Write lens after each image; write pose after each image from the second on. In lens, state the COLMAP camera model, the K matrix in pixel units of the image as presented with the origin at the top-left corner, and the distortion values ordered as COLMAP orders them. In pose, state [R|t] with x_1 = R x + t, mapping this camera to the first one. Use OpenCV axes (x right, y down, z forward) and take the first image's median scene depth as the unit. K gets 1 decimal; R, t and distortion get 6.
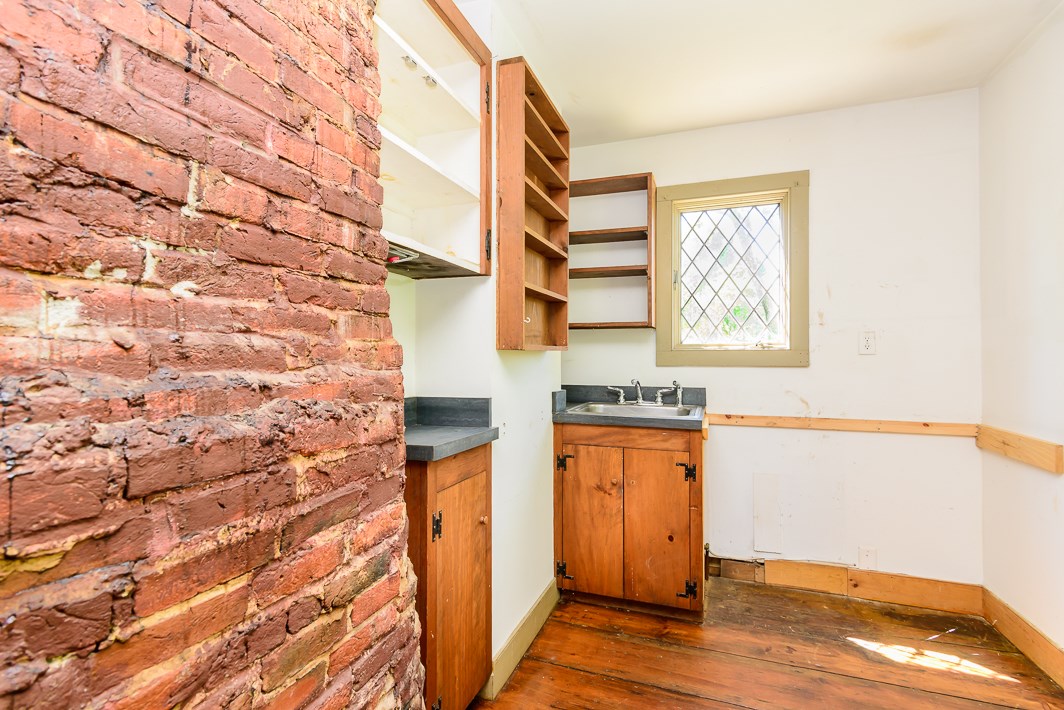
lens RADIAL K [[518.6, 0, 527.8], [0, 518.6, 348.5], [0, 0, 1]] dist [0.006783, 0.001218]
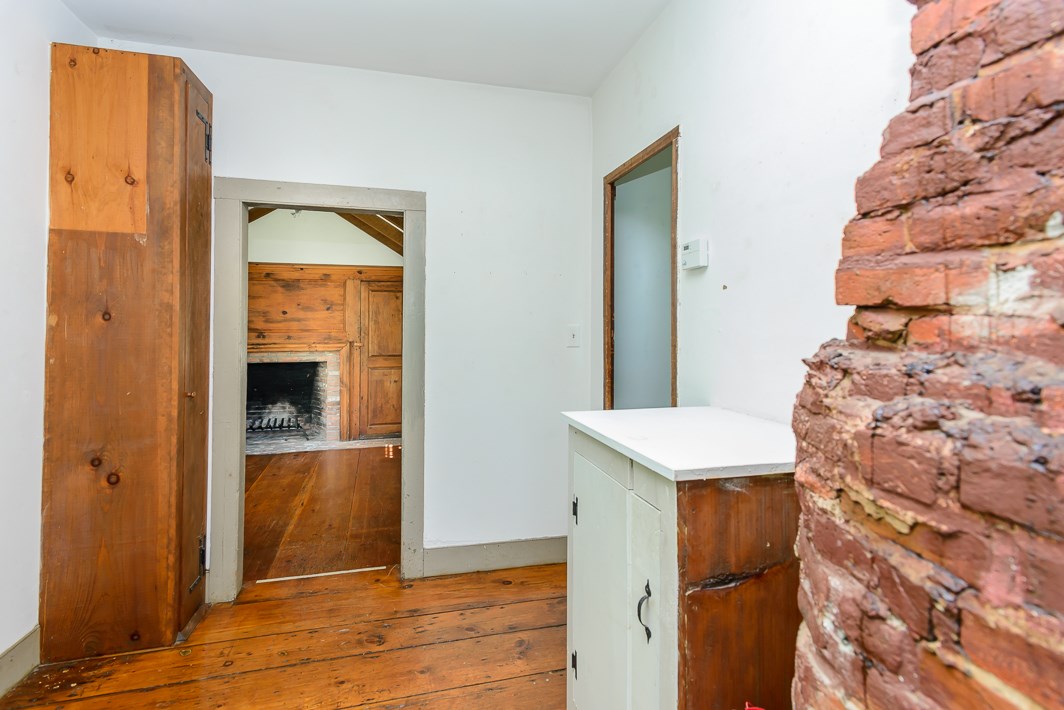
lens RADIAL K [[518.6, 0, 532.1], [0, 518.6, 317.0], [0, 0, 1]] dist [0.006783, 0.001218]
pose [[-0.822780, -0.013035, -0.568210, 0.284693], [0.005697, 0.999498, -0.031177, 0.007714], [0.568331, -0.028889, -0.822292, 1.304086]]
